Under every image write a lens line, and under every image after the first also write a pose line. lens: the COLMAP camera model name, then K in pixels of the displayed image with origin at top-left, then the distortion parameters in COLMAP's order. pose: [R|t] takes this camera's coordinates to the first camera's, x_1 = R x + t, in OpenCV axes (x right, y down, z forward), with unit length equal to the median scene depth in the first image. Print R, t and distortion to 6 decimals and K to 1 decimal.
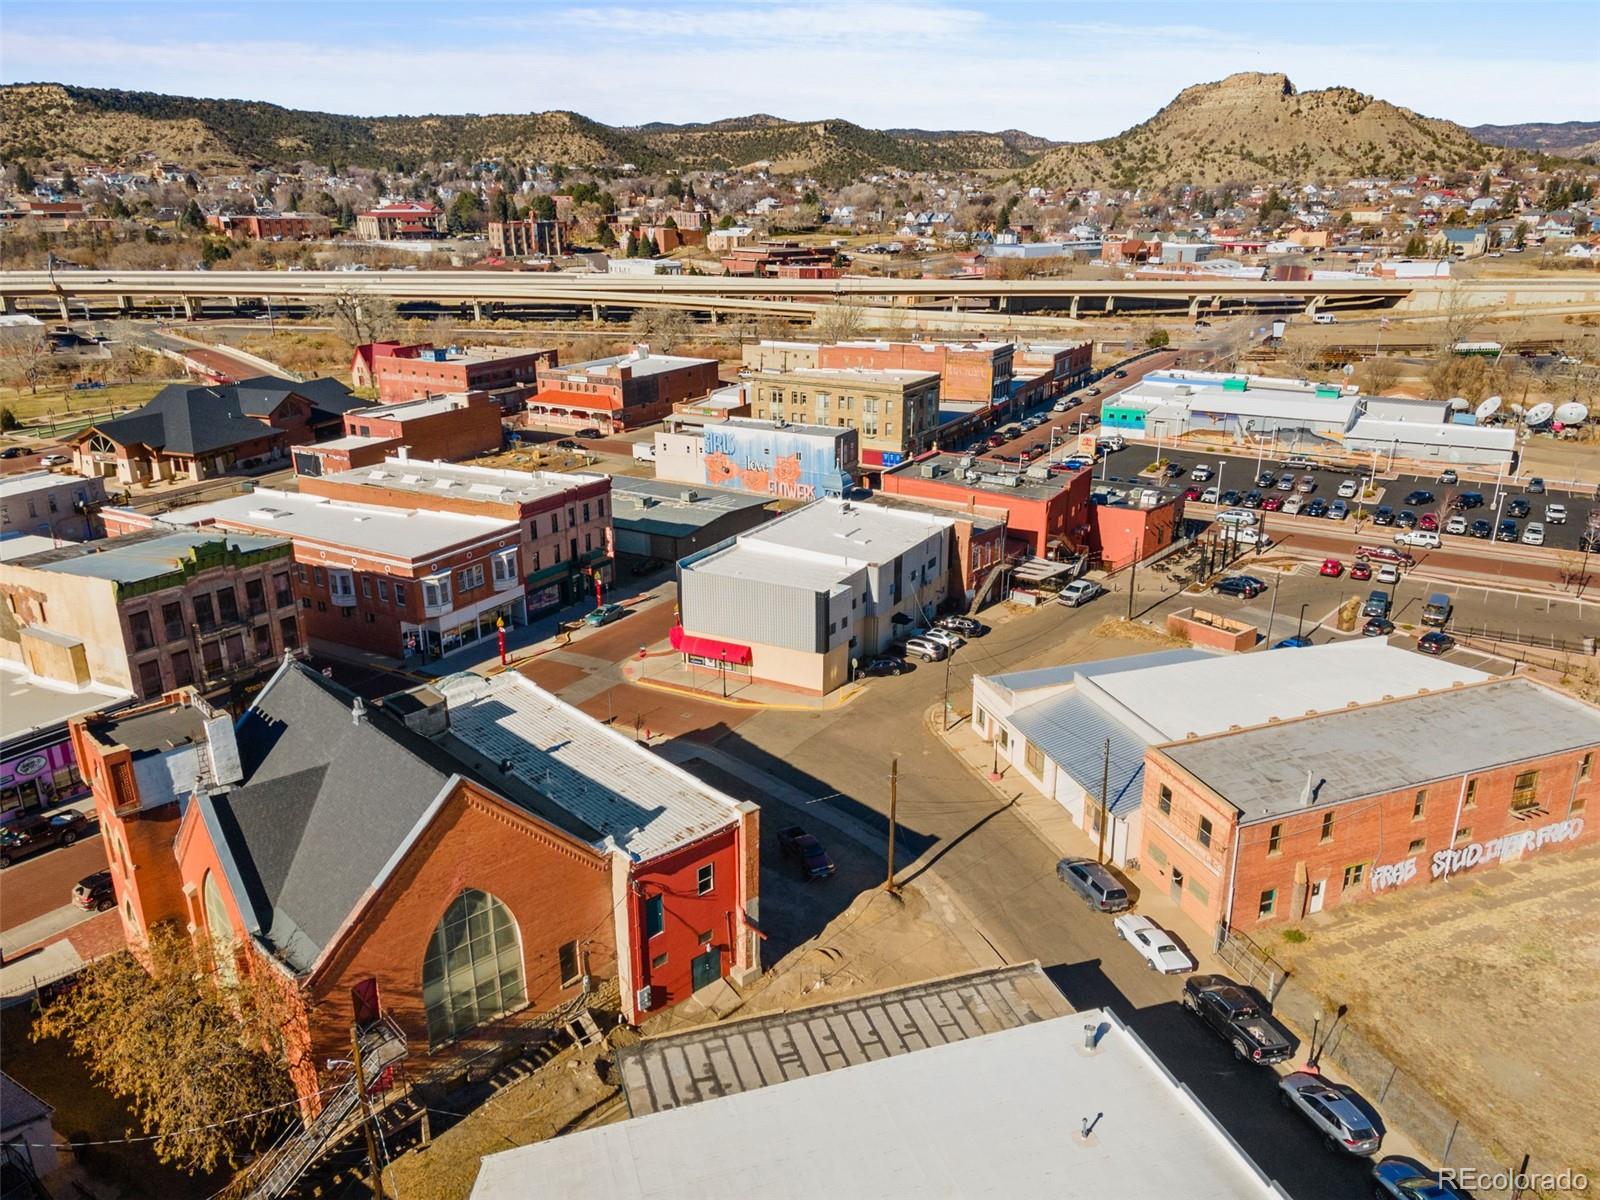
lens RADIAL K [[1154.0, 0, 807.9], [0, 1154.0, 588.1], [0, 0, 1]] dist [0.036276, 0.010191]
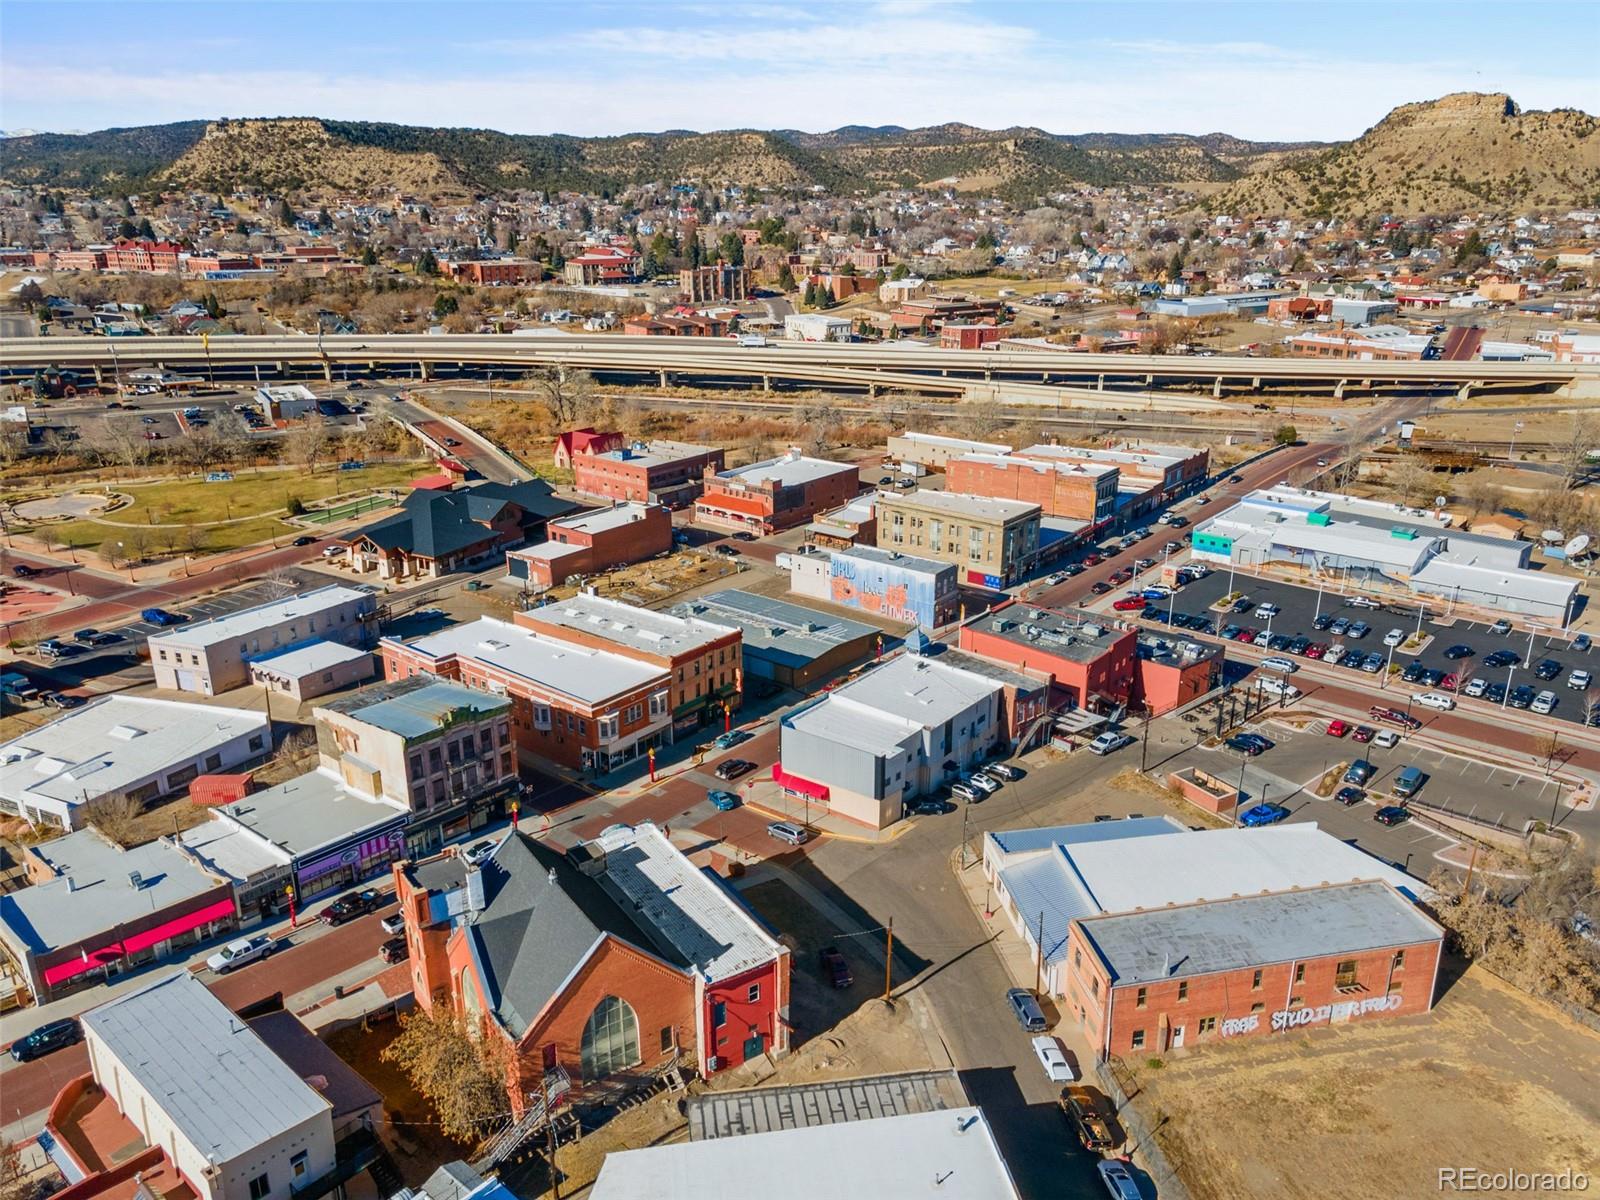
lens RADIAL K [[1154.0, 0, 815.1], [0, 1154.0, 592.8], [0, 0, 1]] dist [0.036276, 0.010191]
pose [[0.988592, 0.051890, -0.141398, 0.090878], [-0.051202, 0.998652, 0.008500, -0.150003], [0.141648, -0.001163, 0.989916, -0.269853]]
